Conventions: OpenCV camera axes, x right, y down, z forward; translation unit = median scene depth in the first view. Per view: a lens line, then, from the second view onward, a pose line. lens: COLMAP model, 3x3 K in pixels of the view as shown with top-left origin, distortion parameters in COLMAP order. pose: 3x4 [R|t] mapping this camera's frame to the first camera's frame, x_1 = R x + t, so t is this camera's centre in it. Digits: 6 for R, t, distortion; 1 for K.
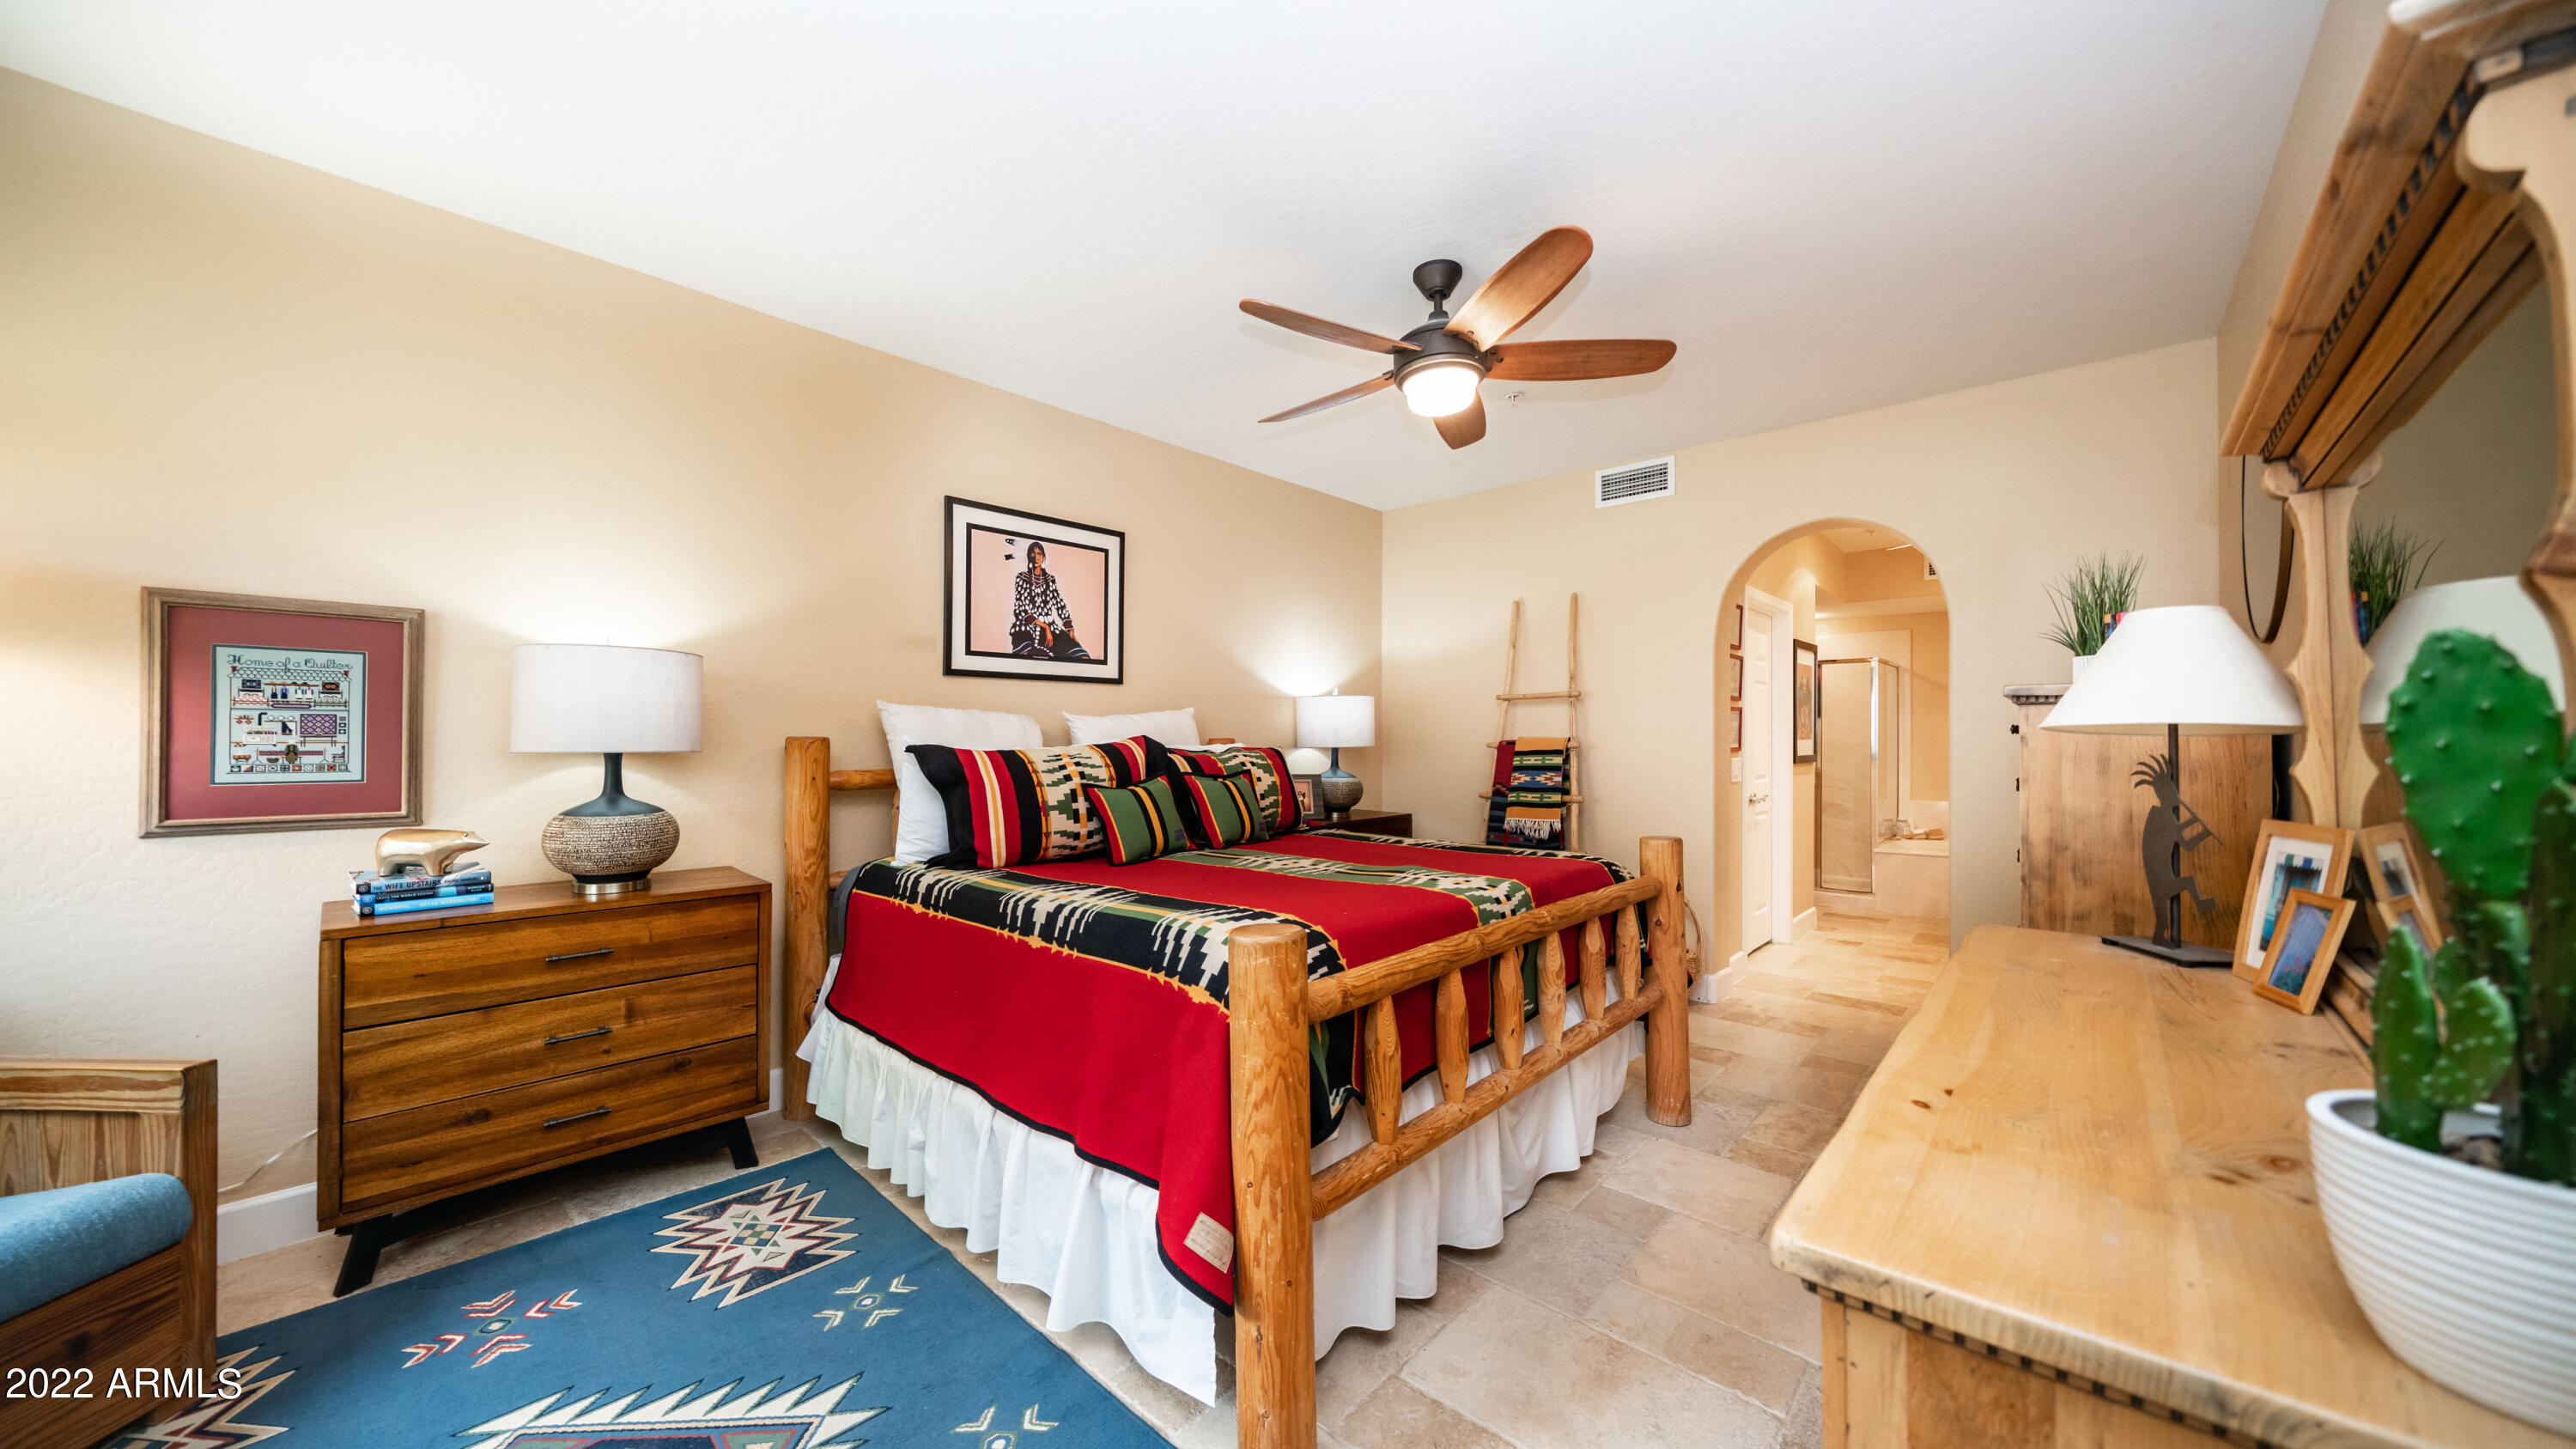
lens RADIAL K [[877.5, 0, 1269.5], [0, 877.5, 737.1], [0, 0, 1]] dist [-0.006915, 0.000225]
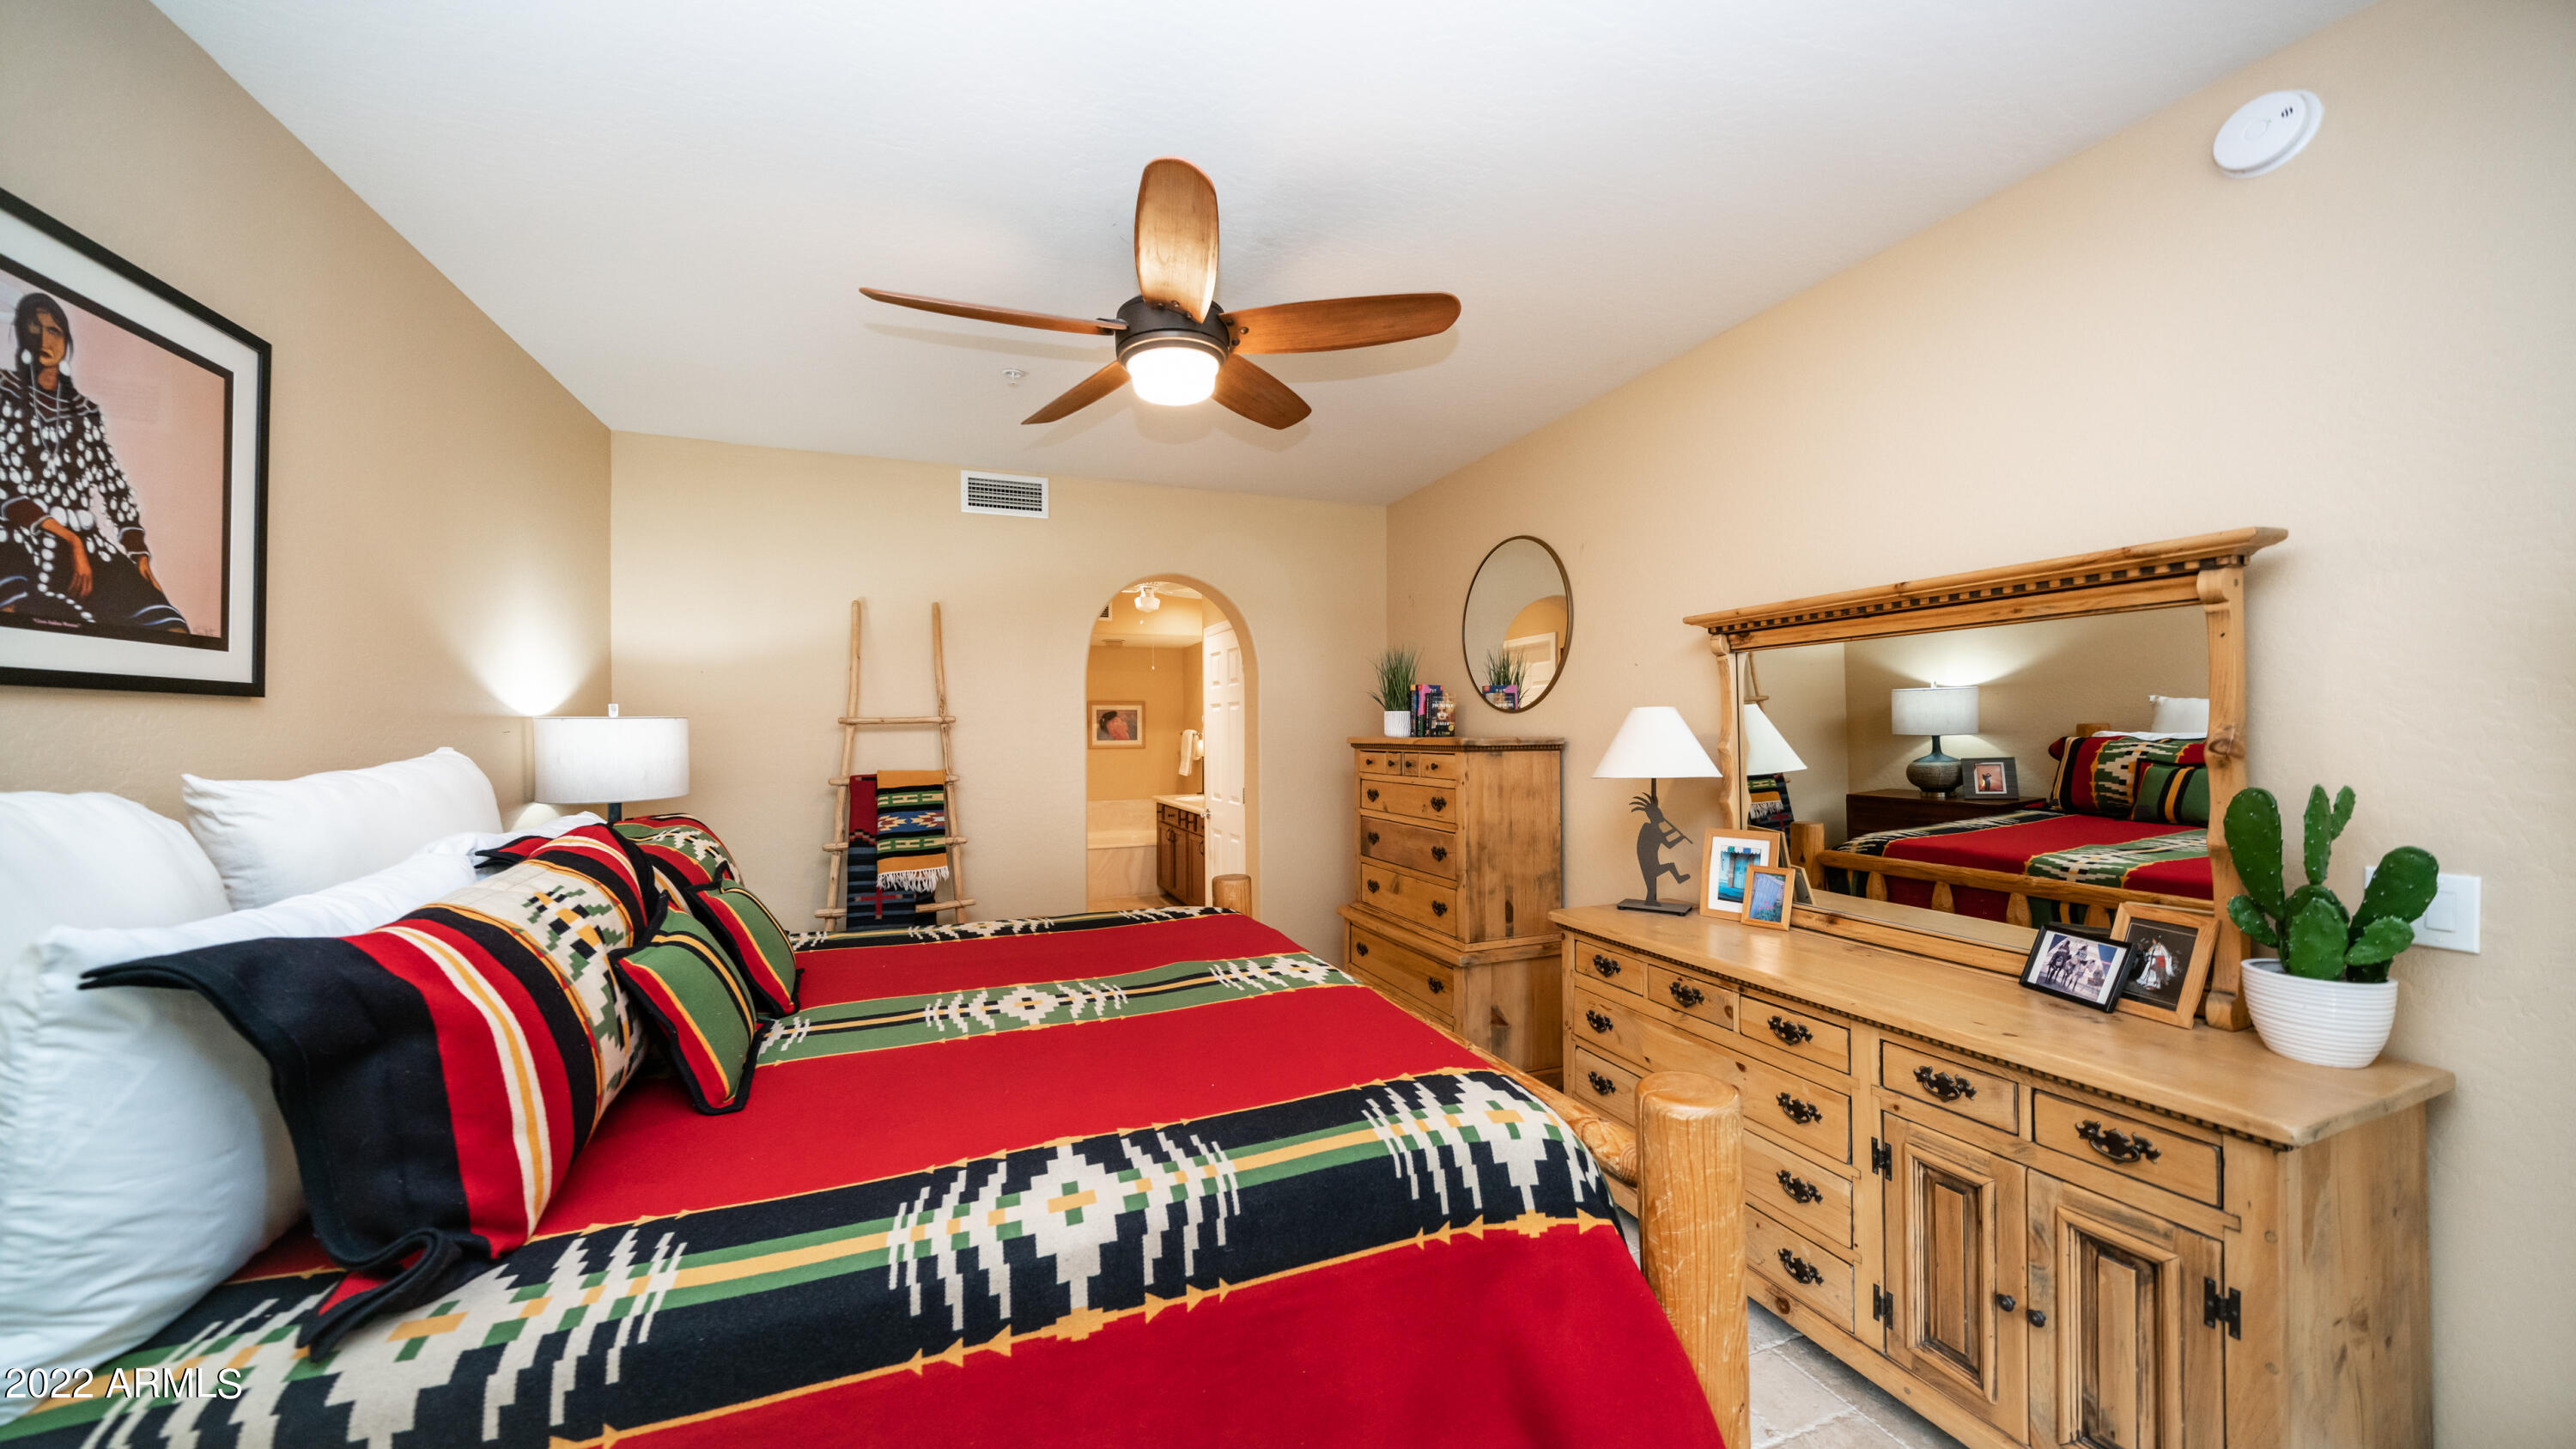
lens RADIAL K [[877.5, 0, 1269.5], [0, 877.5, 737.1], [0, 0, 1]] dist [-0.006915, 0.000225]
pose [[0.439169, -0.008093, 0.898368, -0.363236], [0.004077, 0.999967, 0.007015, -0.045221], [-0.898395, 0.000582, 0.439188, 0.404294]]
